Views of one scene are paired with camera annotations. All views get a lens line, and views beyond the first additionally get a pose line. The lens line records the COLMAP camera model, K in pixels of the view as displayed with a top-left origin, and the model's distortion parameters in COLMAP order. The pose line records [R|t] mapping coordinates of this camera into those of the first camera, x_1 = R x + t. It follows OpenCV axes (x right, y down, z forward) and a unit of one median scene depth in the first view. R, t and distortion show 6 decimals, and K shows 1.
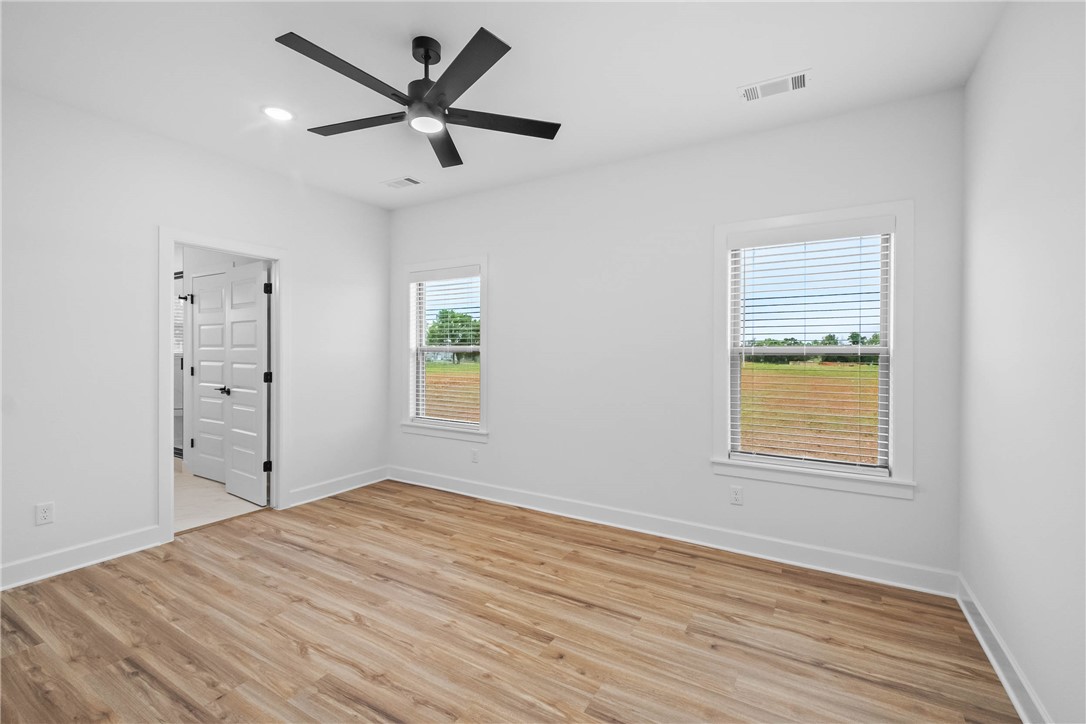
lens RADIAL K [[479.7, 0, 543.0], [0, 479.7, 362.0], [0, 0, 1]] dist [-0.001589, -0.000581]
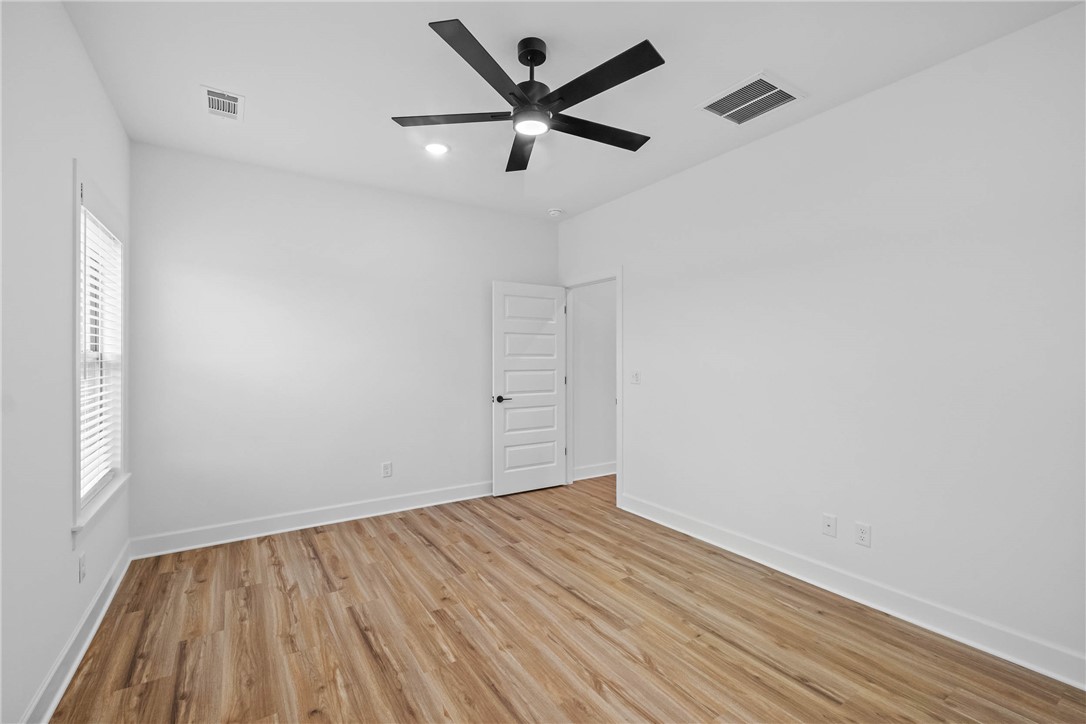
lens RADIAL K [[455.9, 0, 543.0], [0, 455.9, 362.0], [0, 0, 1]] dist [-0.001567, -0.000358]
pose [[-0.900331, -0.011060, 0.435066, -0.670461], [0.003039, 0.999493, 0.031698, -0.048869], [-0.435196, 0.029861, -0.899840, 1.826428]]
